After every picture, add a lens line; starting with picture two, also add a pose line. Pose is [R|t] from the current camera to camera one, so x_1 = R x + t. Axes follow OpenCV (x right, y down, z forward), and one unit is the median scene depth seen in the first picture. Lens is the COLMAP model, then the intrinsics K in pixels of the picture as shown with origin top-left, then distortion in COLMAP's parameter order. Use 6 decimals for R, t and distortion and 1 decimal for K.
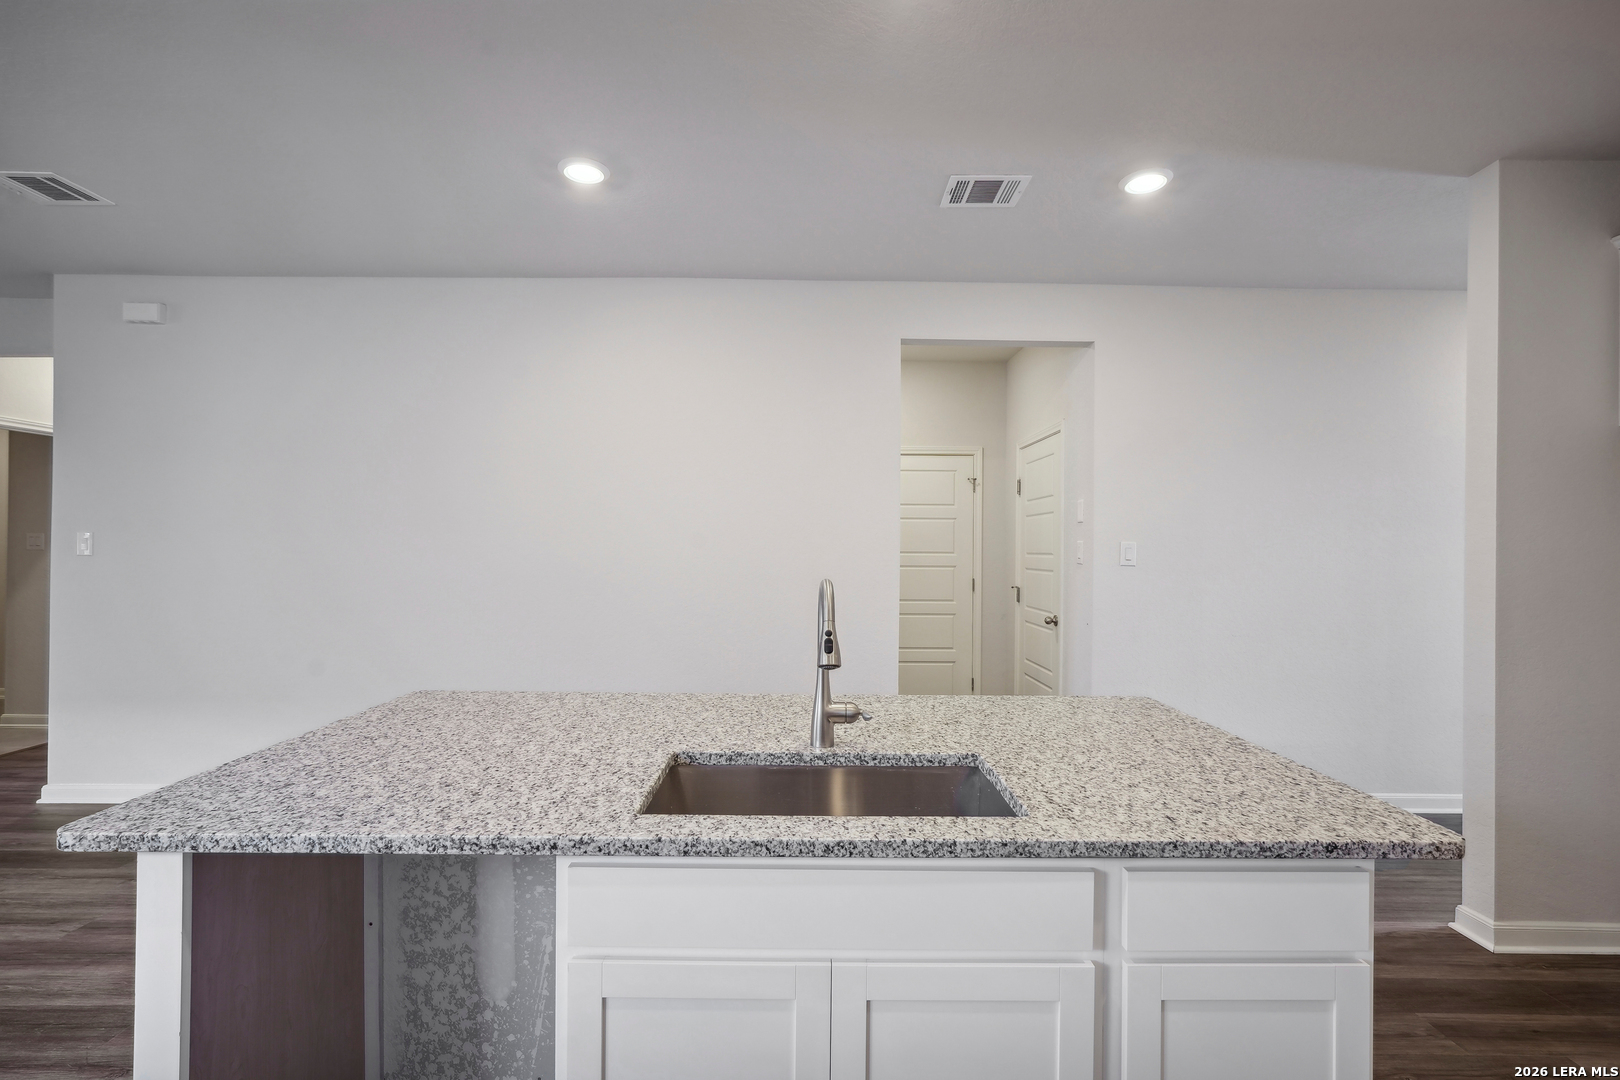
lens RADIAL K [[741.2, 0, 809.2], [0, 741.2, 547.8], [0, 0, 1]] dist [-0.006960, 0.001547]
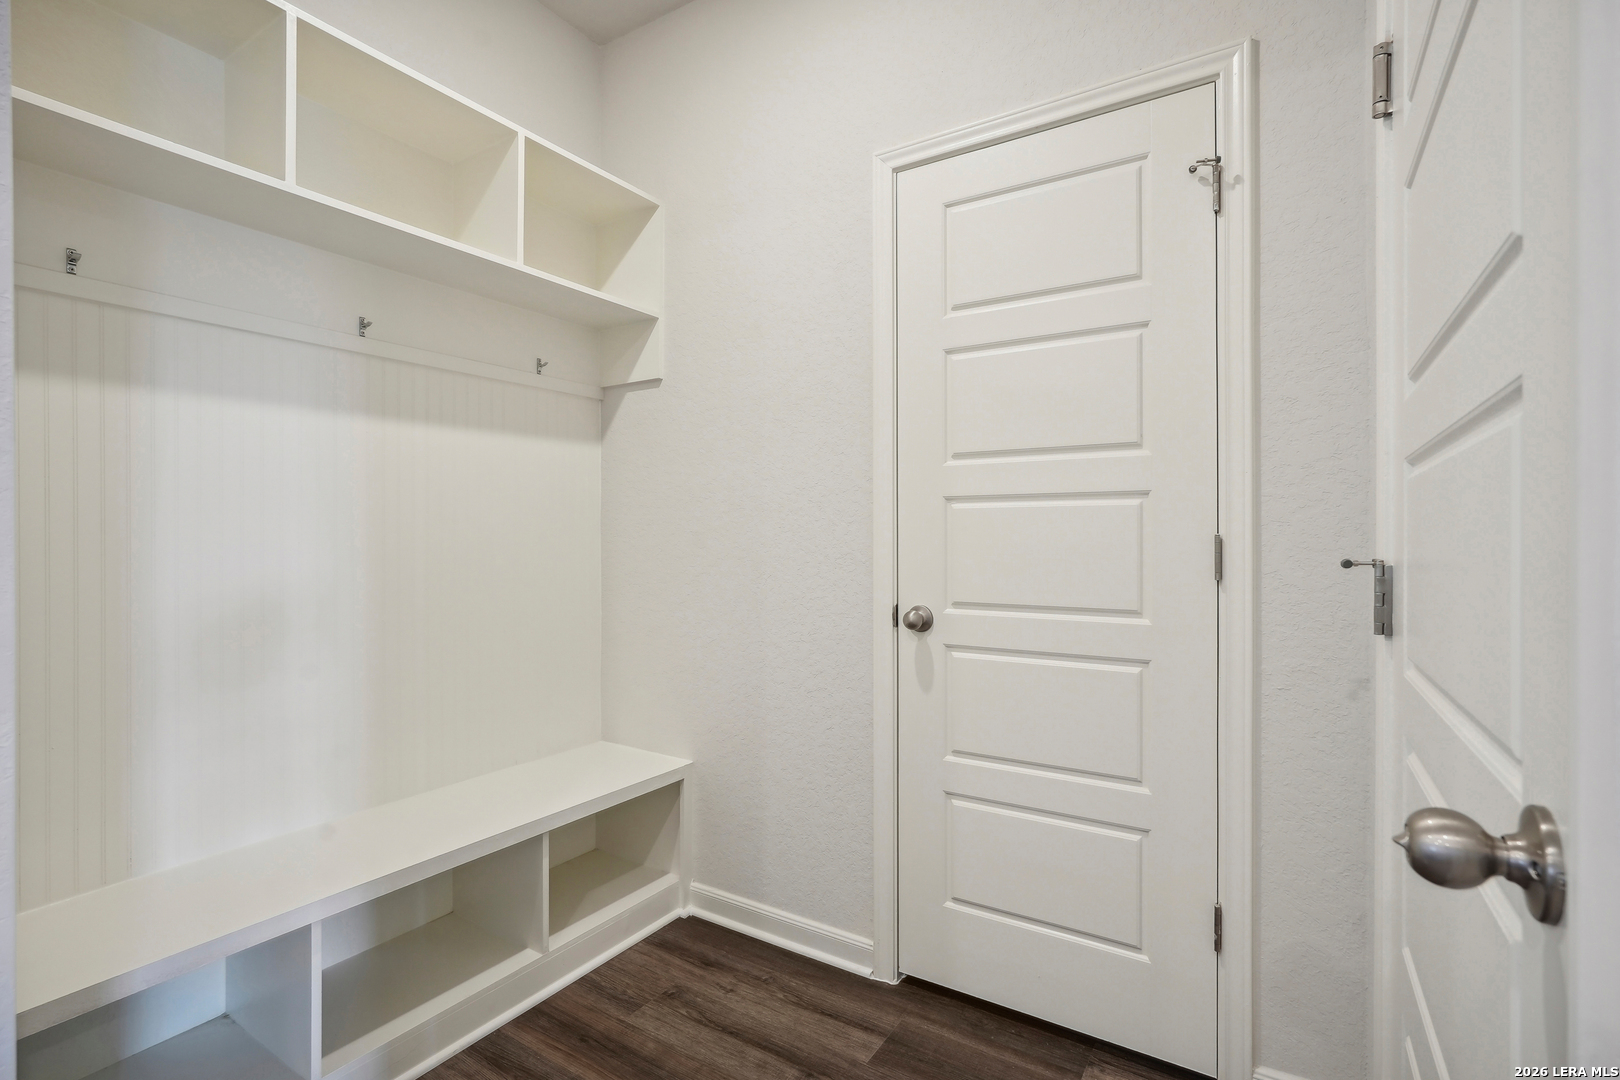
lens RADIAL K [[741.2, 0, 824.3], [0, 741.2, 546.2], [0, 0, 1]] dist [-0.006960, 0.001547]
pose [[0.842666, -0.003524, -0.538424, 0.246338], [0.004850, 0.999988, 0.001045, 0.043969], [0.538414, -0.003492, 0.842673, 0.697960]]
